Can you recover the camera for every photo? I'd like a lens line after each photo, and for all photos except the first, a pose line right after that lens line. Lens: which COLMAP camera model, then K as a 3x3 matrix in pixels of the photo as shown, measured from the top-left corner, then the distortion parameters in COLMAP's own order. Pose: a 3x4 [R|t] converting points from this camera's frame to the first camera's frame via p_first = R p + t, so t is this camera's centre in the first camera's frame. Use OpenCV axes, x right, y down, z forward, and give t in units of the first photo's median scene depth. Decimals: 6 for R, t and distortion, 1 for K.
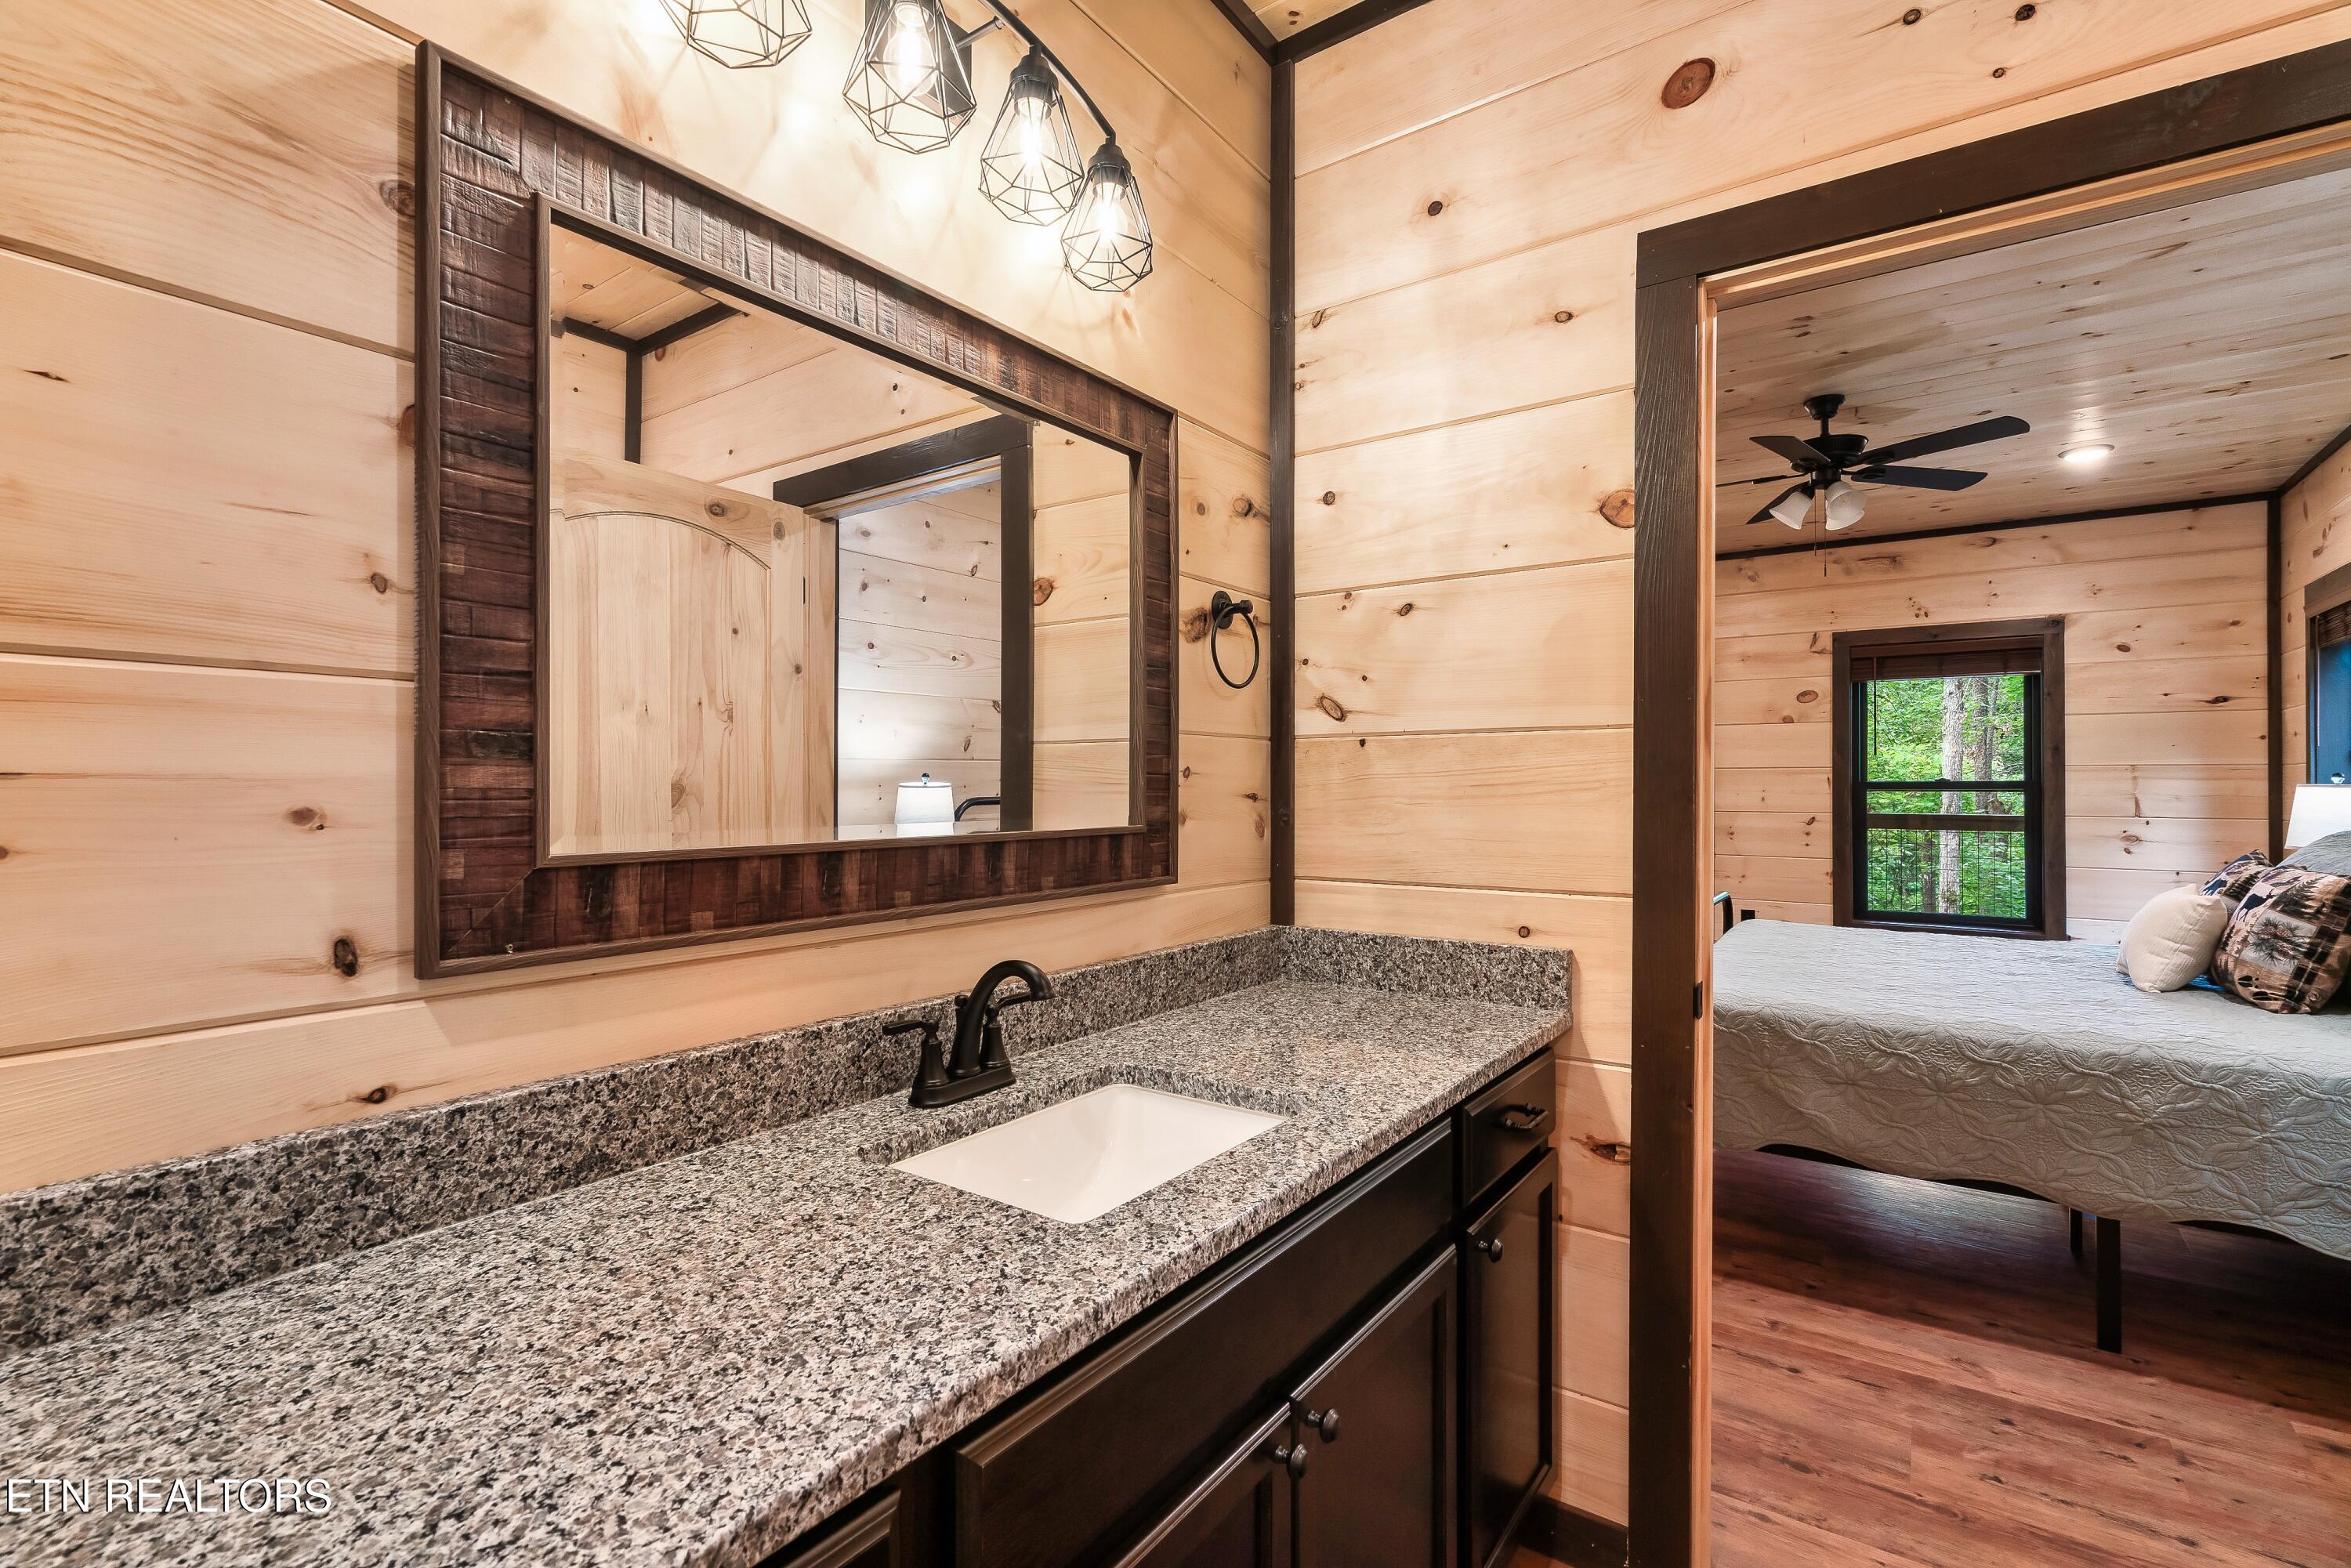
lens RADIAL K [[1069.7, 0, 1175.5], [0, 1069.7, 784.0], [0, 0, 1]] dist [-0.000838, 0.000524]
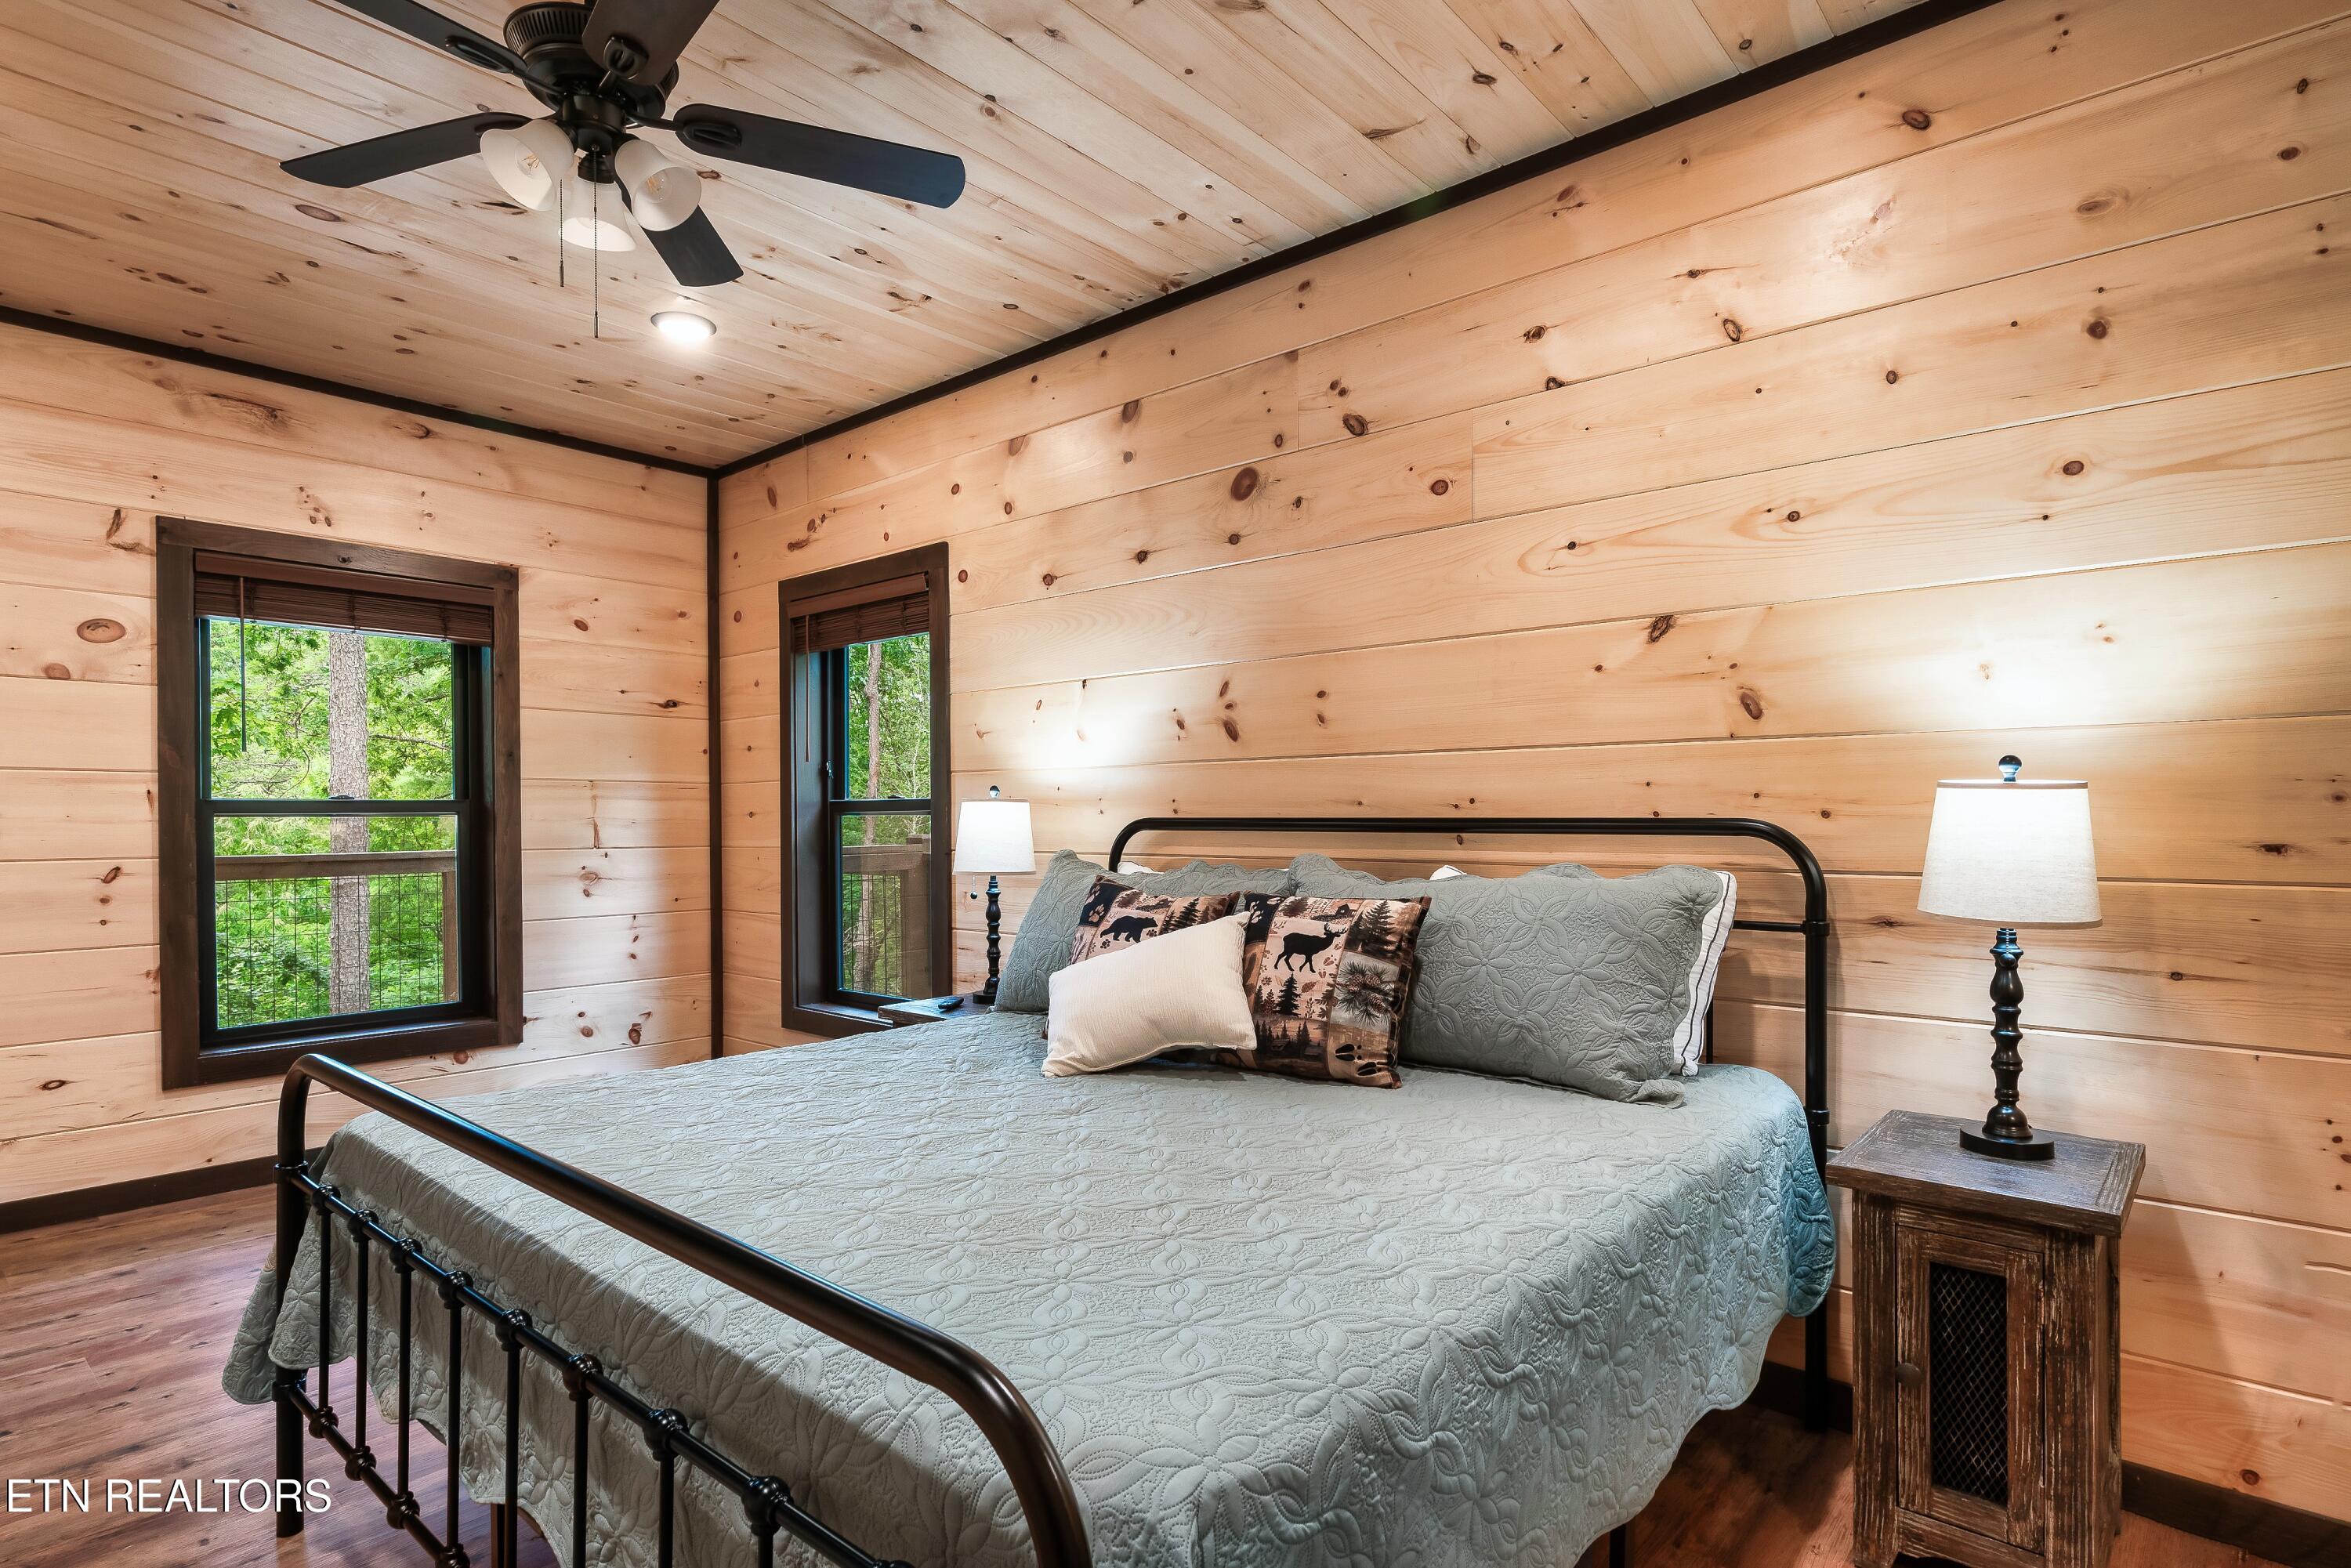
lens RADIAL K [[1203.9, 0, 1174.1], [0, 1203.9, 823.2], [0, 0, 1]] dist [0.002649, 0.000738]
pose [[0.096742, -0.005604, 0.995294, 0.077958], [0.004492, 0.999976, 0.005194, 0.010186], [-0.995299, 0.003968, 0.096765, 0.493837]]
